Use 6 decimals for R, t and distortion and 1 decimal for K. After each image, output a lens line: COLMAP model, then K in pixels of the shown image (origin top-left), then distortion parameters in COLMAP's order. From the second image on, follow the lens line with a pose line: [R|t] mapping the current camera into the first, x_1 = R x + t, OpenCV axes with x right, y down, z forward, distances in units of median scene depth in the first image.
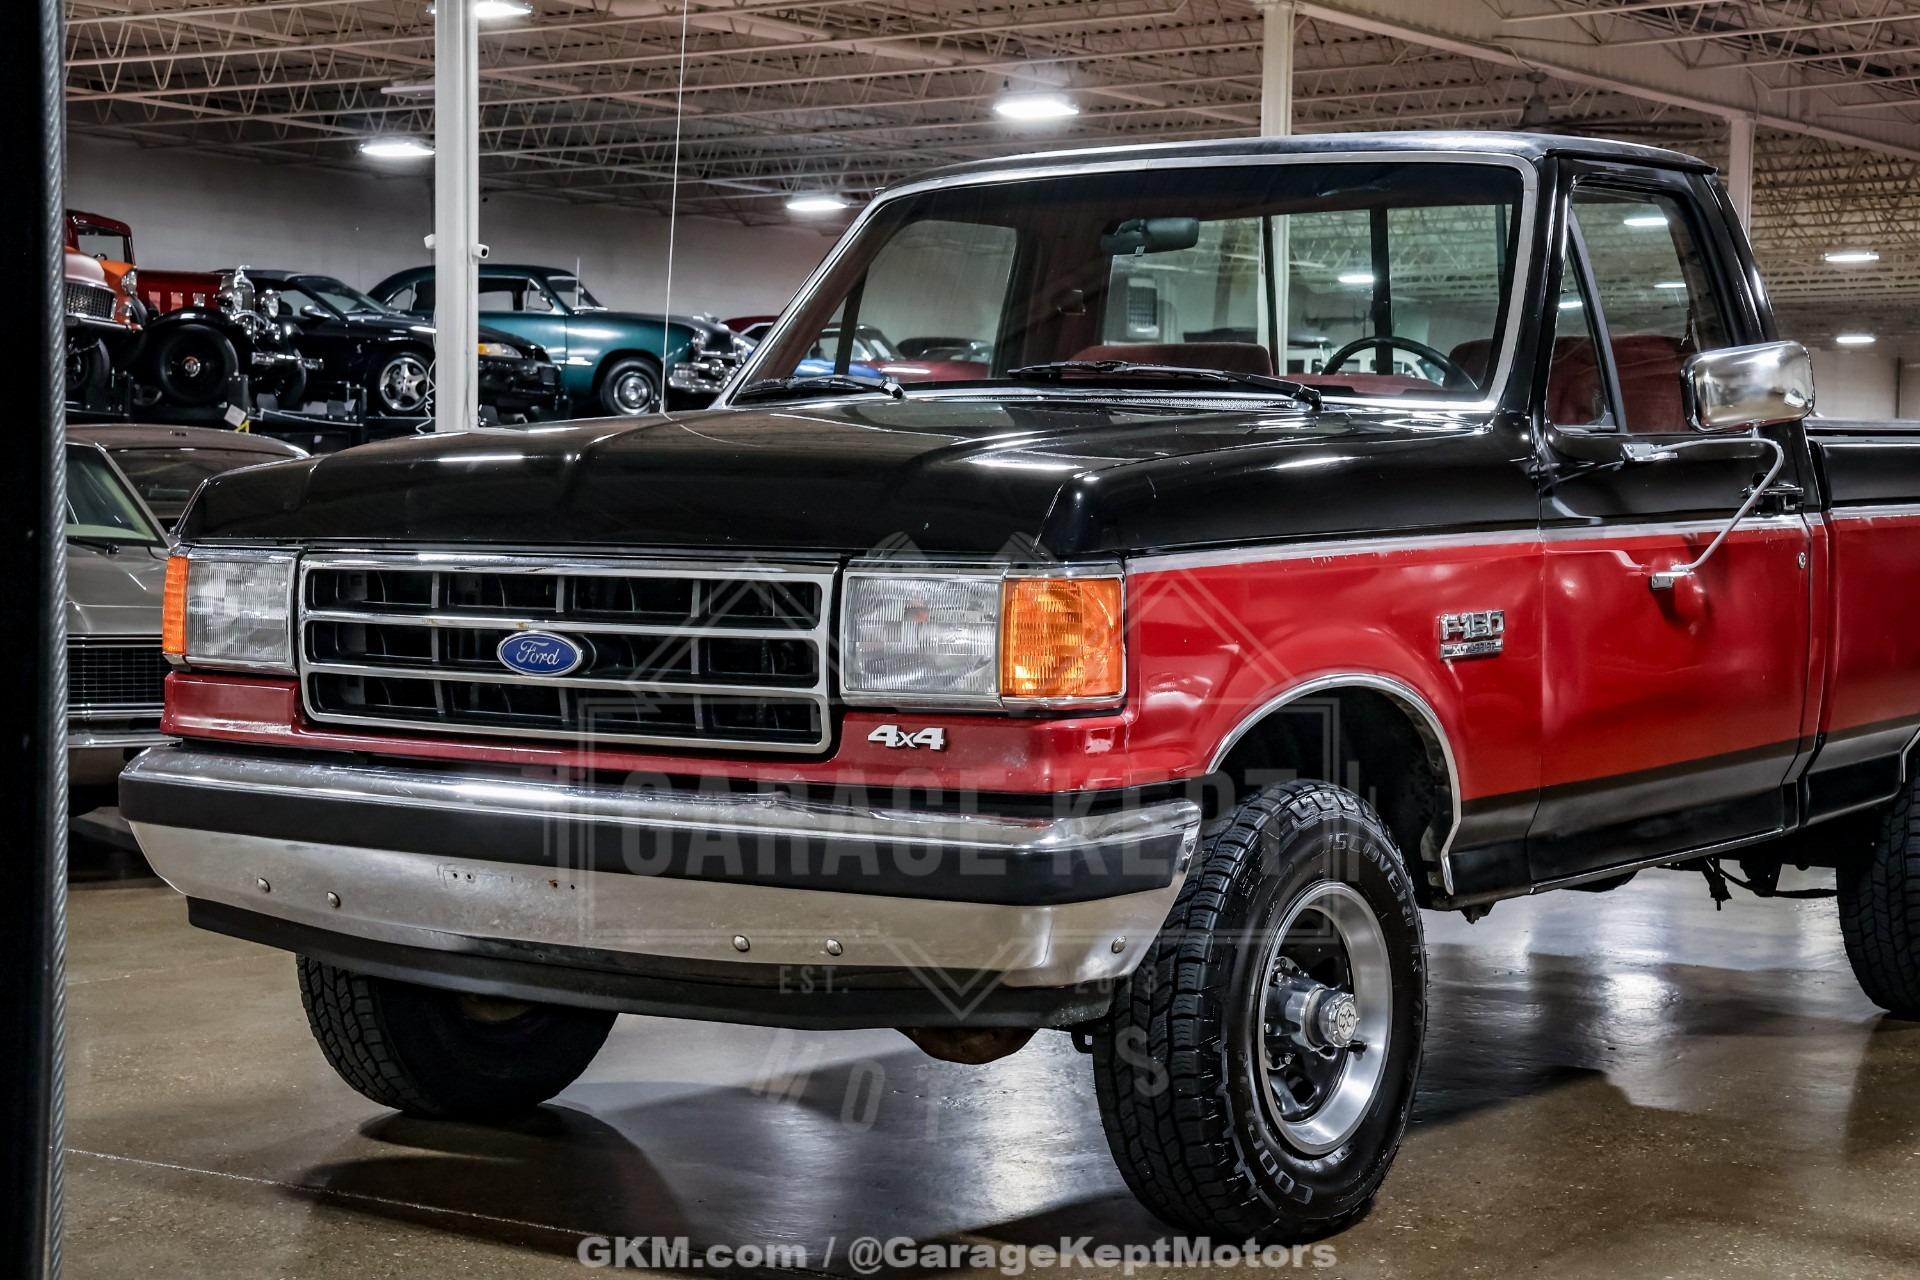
lens RADIAL K [[3207.5, 0, 946.9], [0, 3207.5, 646.7], [0, 0, 1]] dist [0.140661, 0.719201]
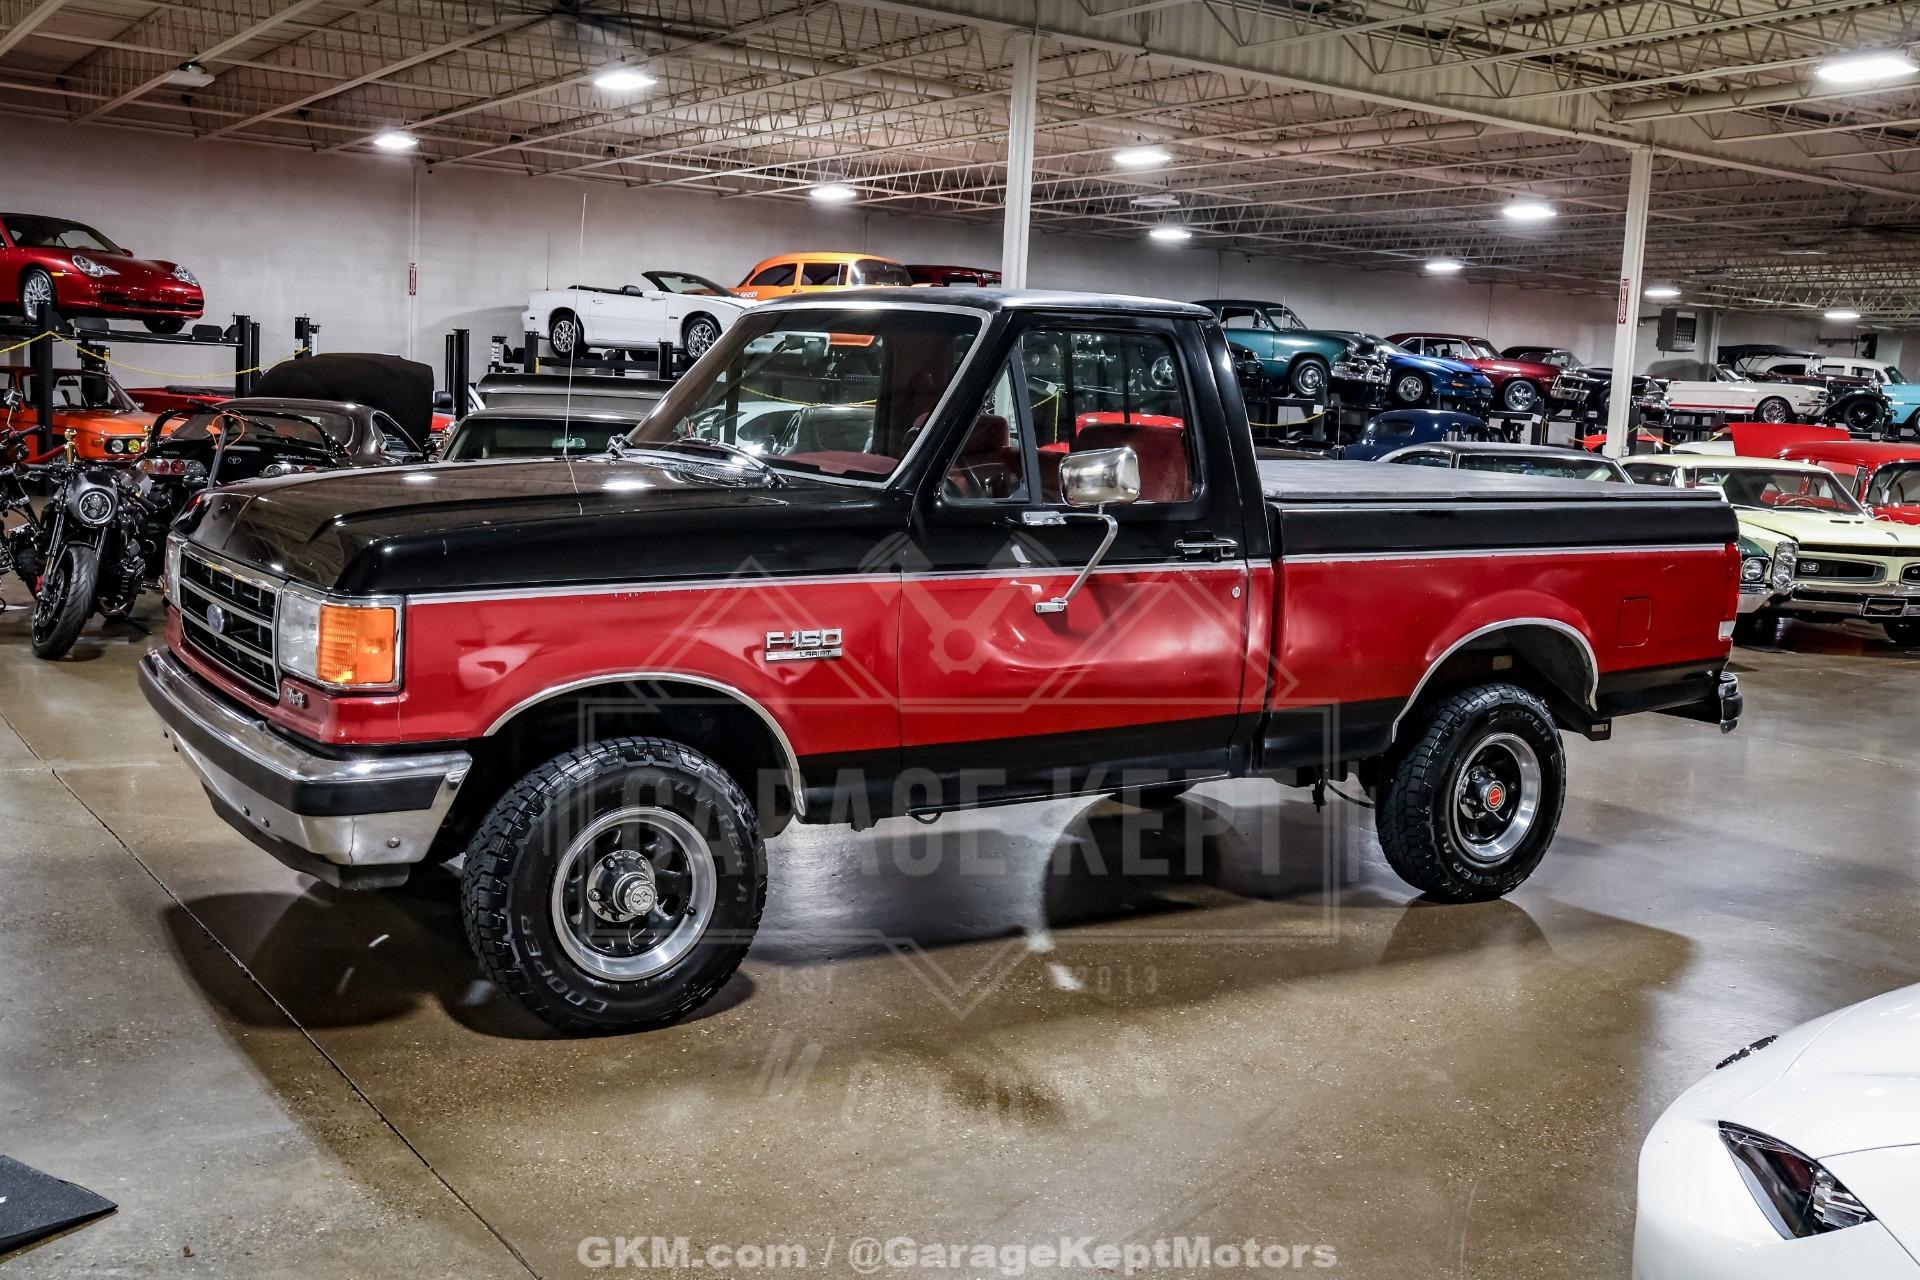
lens RADIAL K [[1847.4, 0, 960.0], [0, 1847.4, 640.0], [0, 0, 1]] dist [-0.095548, 0.181507]
pose [[0.930297, 0.080153, -0.357942, 0.441233], [-0.054080, 0.995141, 0.082285, -0.065958], [0.362798, -0.057192, 0.930111, 0.200926]]
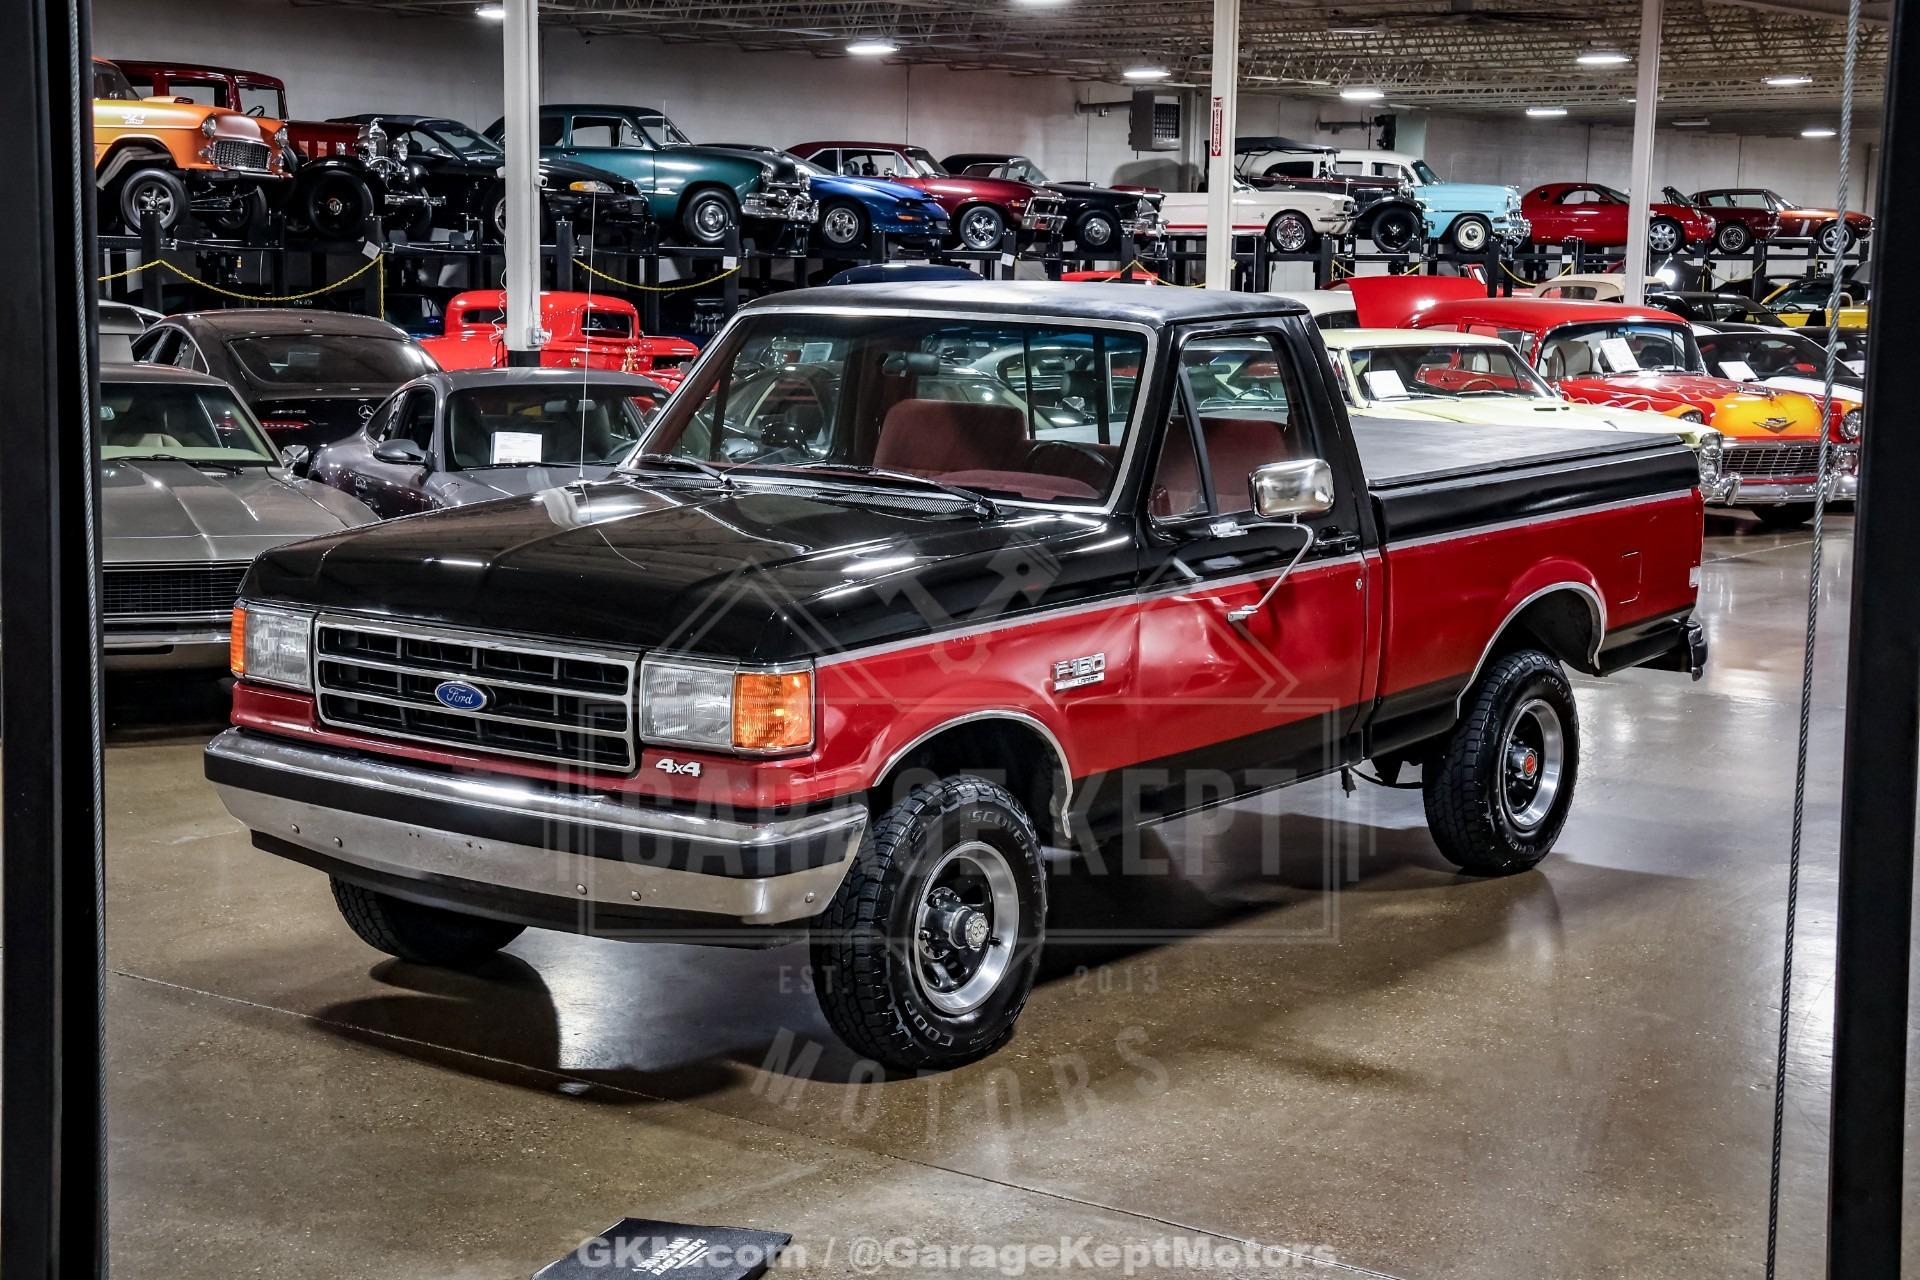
lens RADIAL K [[2885.1, 0, 953.3], [0, 2885.1, 638.2], [0, 0, 1]] dist [0.044774, 0.961910]
pose [[0.999519, 0.006707, -0.030269, 0.120083], [-0.003914, 0.995806, 0.091403, -0.120424], [0.030755, -0.091241, 0.995354, -0.301058]]
